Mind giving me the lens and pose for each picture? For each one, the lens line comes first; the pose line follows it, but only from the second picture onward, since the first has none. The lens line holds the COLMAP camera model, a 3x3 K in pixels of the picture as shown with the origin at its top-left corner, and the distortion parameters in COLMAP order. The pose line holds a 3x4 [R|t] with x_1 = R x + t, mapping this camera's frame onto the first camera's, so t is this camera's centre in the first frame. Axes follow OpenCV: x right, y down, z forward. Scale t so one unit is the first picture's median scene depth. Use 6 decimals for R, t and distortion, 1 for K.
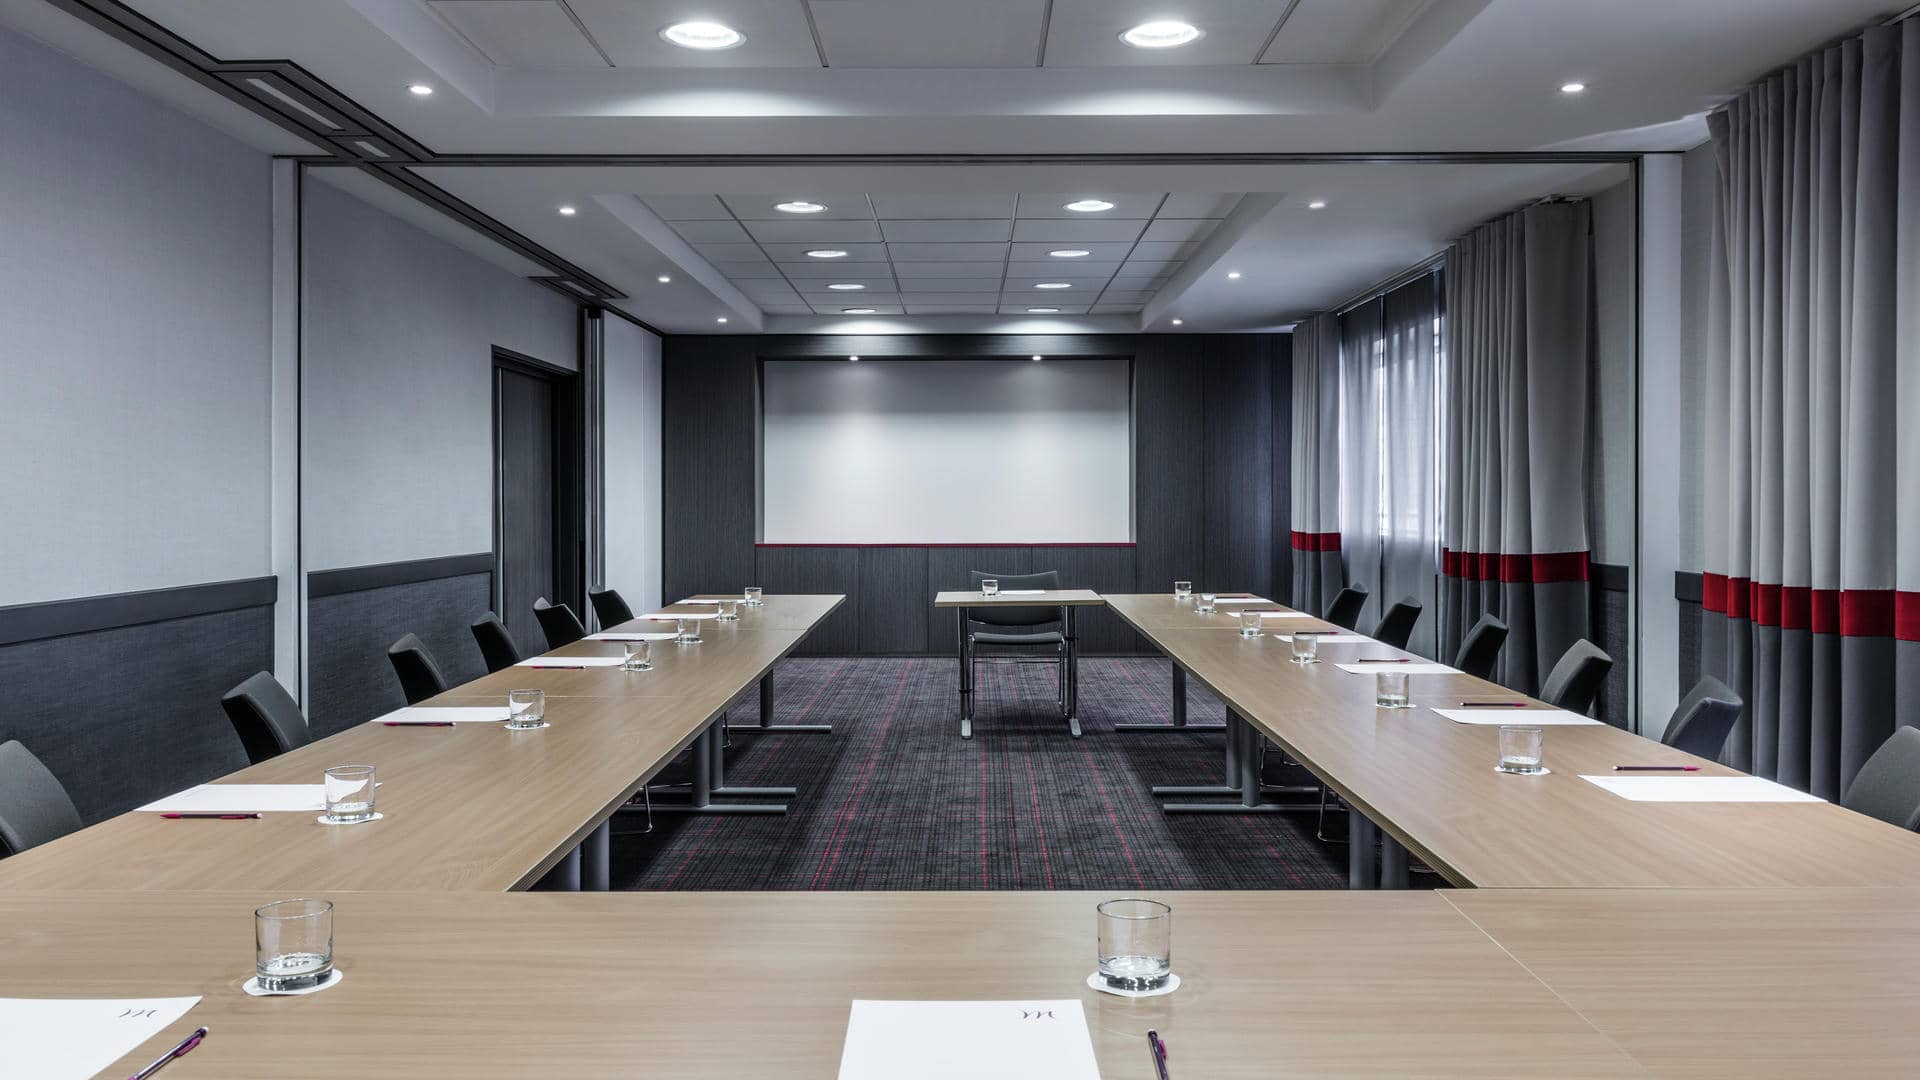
lens RADIAL K [[1374.4, 0, 960.0], [0, 1374.4, 540.0], [0, 0, 1]] dist [-0.029078, -0.000072]
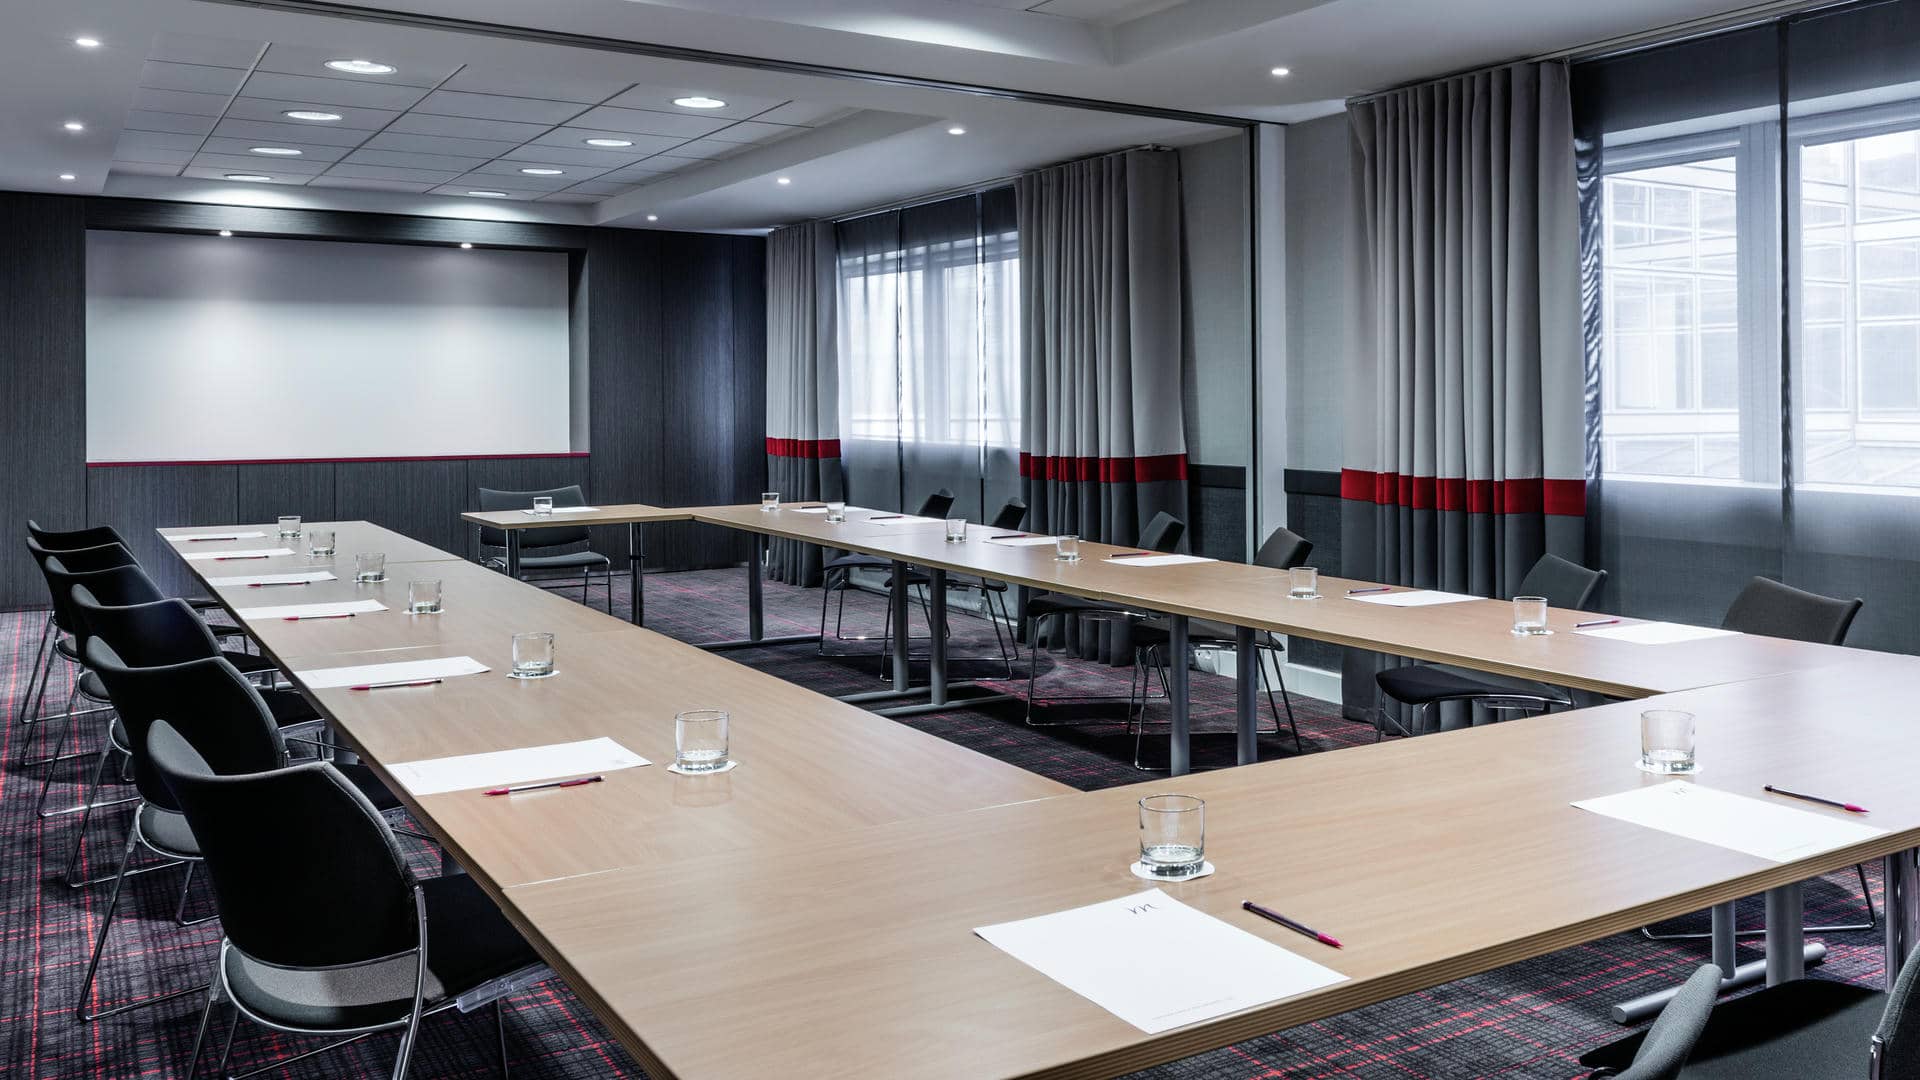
lens RADIAL K [[1513.7, 0, 960.4], [0, 1513.7, 424.6], [0, 0, 1]] dist [-0.013668, -0.004554]
pose [[0.848188, -0.007204, 0.529646, -0.271549], [0.014007, 0.999863, -0.008831, -0.005868], [-0.529510, 0.014909, 0.848173, 0.008575]]
